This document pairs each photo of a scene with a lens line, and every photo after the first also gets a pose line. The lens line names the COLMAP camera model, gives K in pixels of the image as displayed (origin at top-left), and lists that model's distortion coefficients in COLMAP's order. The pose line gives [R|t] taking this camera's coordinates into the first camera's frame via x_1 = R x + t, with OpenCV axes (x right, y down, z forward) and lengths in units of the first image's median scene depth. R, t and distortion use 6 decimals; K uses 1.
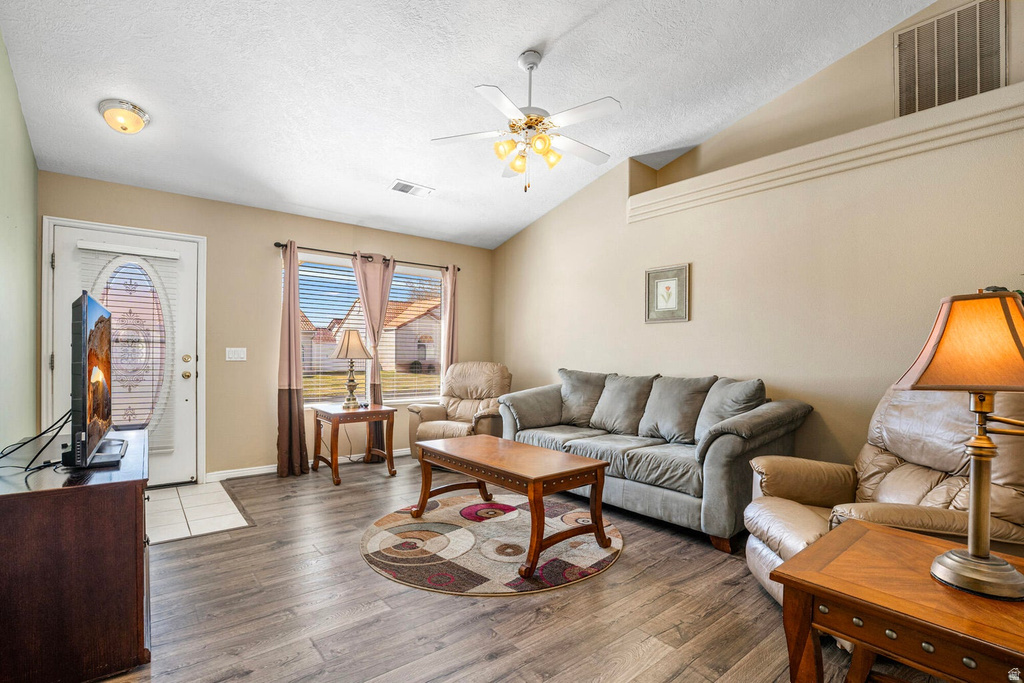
lens RADIAL K [[474.5, 0, 519.1], [0, 474.5, 348.0], [0, 0, 1]] dist [-0.017025, 0.000594]
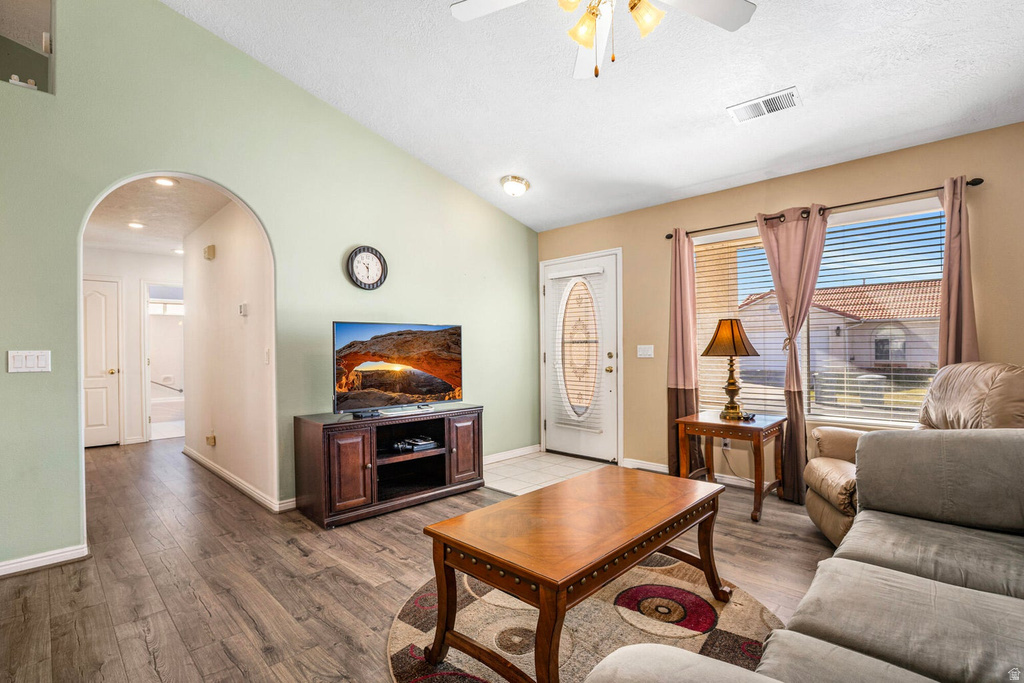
lens RADIAL K [[480.9, 0, 514.3], [0, 480.9, 345.8], [0, 0, 1]] dist [-0.030915, -0.000160]
pose [[0.099793, -0.021029, -0.994786, 0.482428], [0.020129, 0.999615, -0.019111, 0.017336], [0.994805, -0.018117, 0.100178, 0.685886]]
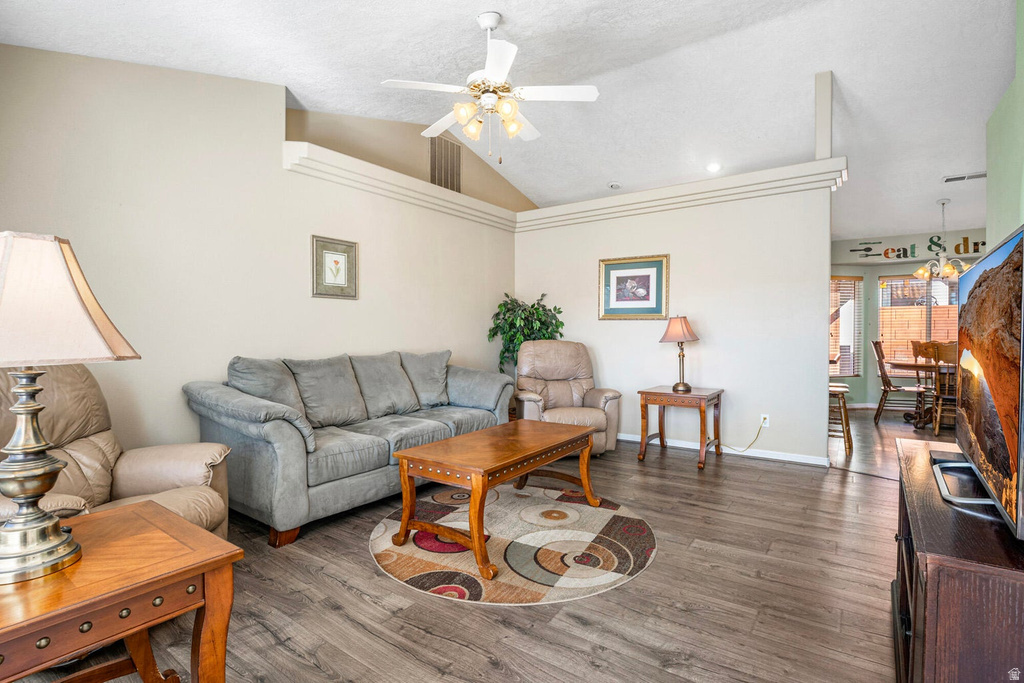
lens RADIAL K [[483.6, 0, 509.4], [0, 483.6, 334.2], [0, 0, 1]] dist [-0.001854, -0.000248]
pose [[-0.236309, -0.013869, 0.971579, -0.775187], [-0.003373, 0.999904, 0.013453, 0.002191], [-0.971672, -0.000098, -0.236333, 0.996322]]
